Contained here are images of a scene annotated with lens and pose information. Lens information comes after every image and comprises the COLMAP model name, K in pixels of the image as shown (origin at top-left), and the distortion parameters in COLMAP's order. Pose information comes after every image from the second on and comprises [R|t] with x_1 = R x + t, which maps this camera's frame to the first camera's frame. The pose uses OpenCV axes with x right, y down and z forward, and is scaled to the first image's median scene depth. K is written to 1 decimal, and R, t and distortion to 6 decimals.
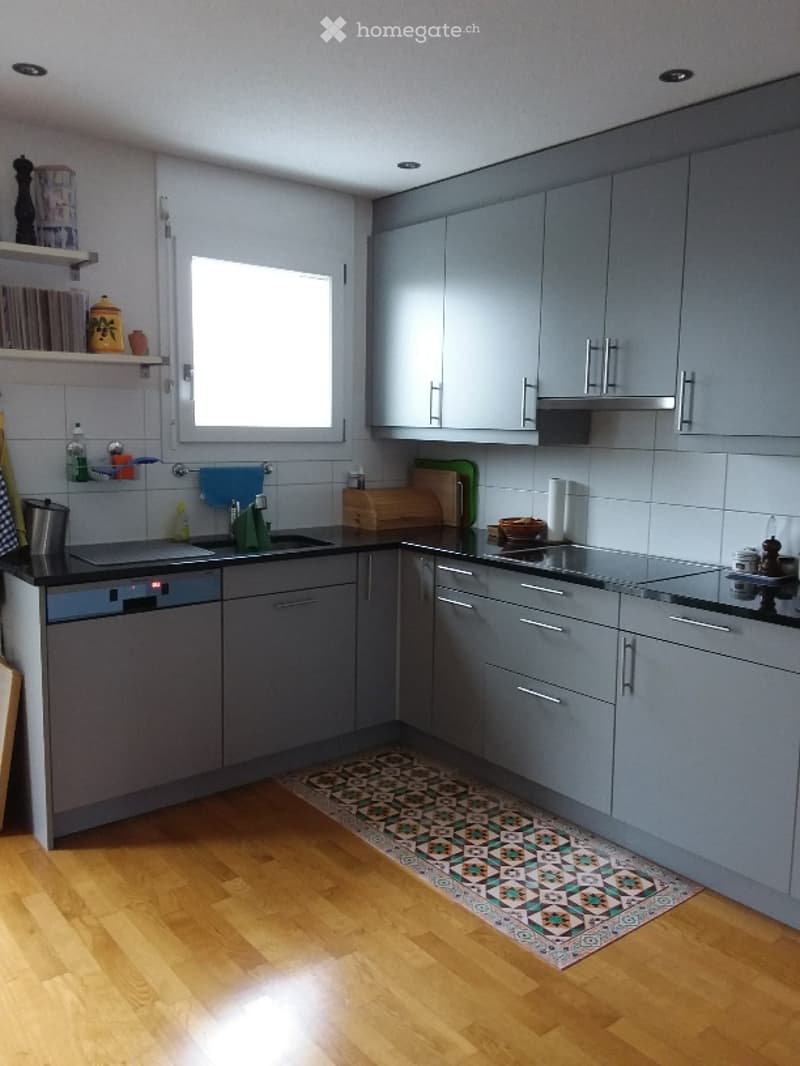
lens RADIAL K [[884.5, 0, 399.7], [0, 884.5, 523.7], [0, 0, 1]] dist [0.055192, -0.042425]
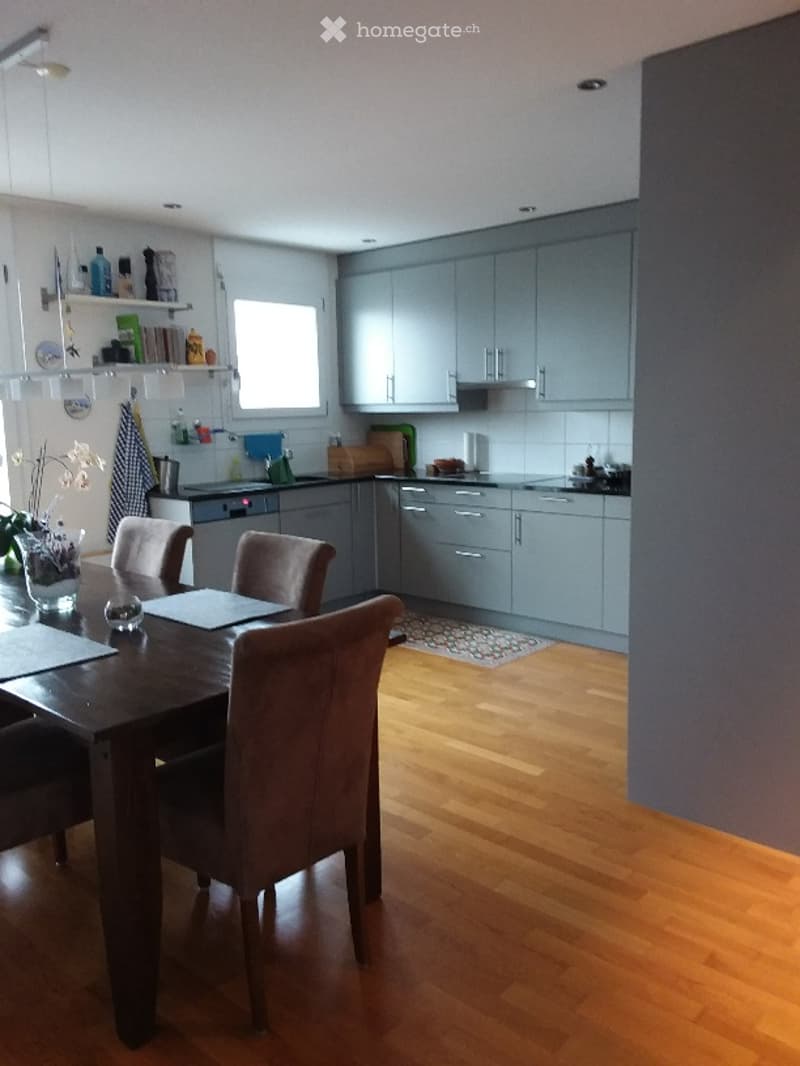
lens RADIAL K [[884.5, 0, 402.6], [0, 884.5, 535.9], [0, 0, 1]] dist [0.055192, -0.042425]
pose [[0.988242, -0.057479, 0.141685, -0.209006], [0.052741, 0.997924, 0.036974, 0.082382], [-0.143516, -0.029067, 0.989221, -0.682322]]
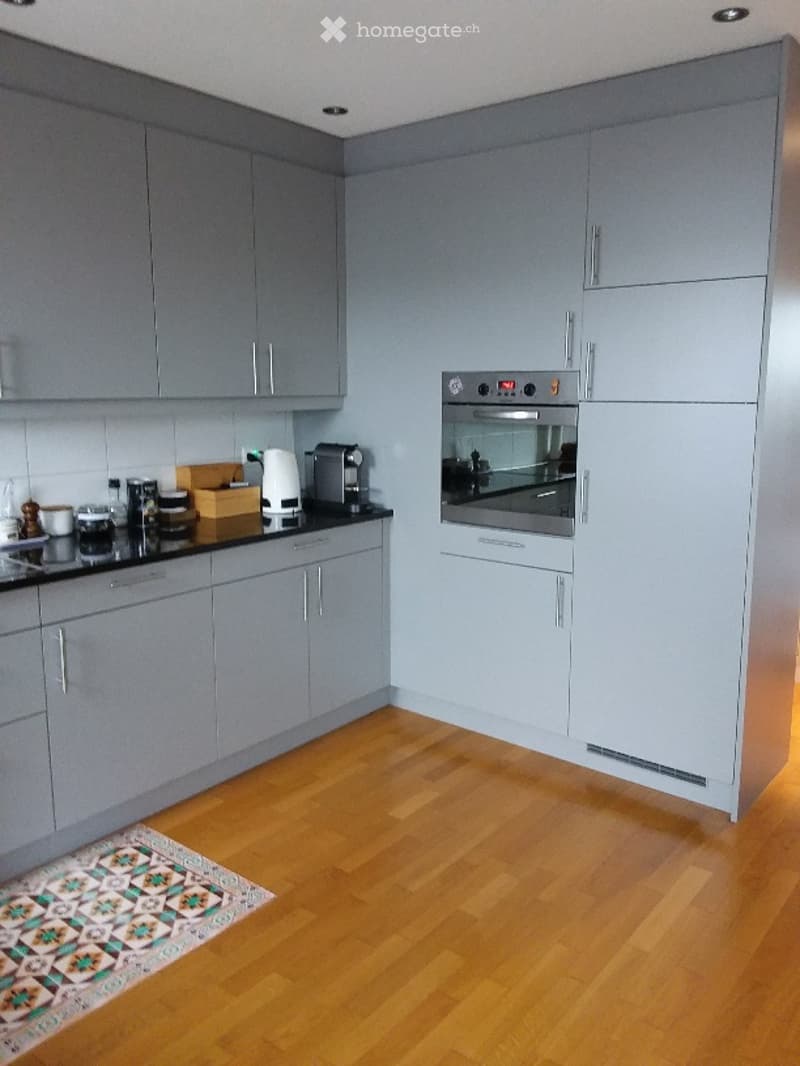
lens RADIAL K [[884.5, 0, 406.2], [0, 884.5, 540.8], [0, 0, 1]] dist [0.055192, -0.042425]
pose [[-0.220175, -0.200227, 0.954689, -0.580757], [0.115497, 0.966471, 0.229335, -0.109121], [-0.968599, 0.160758, -0.189667, 0.707958]]
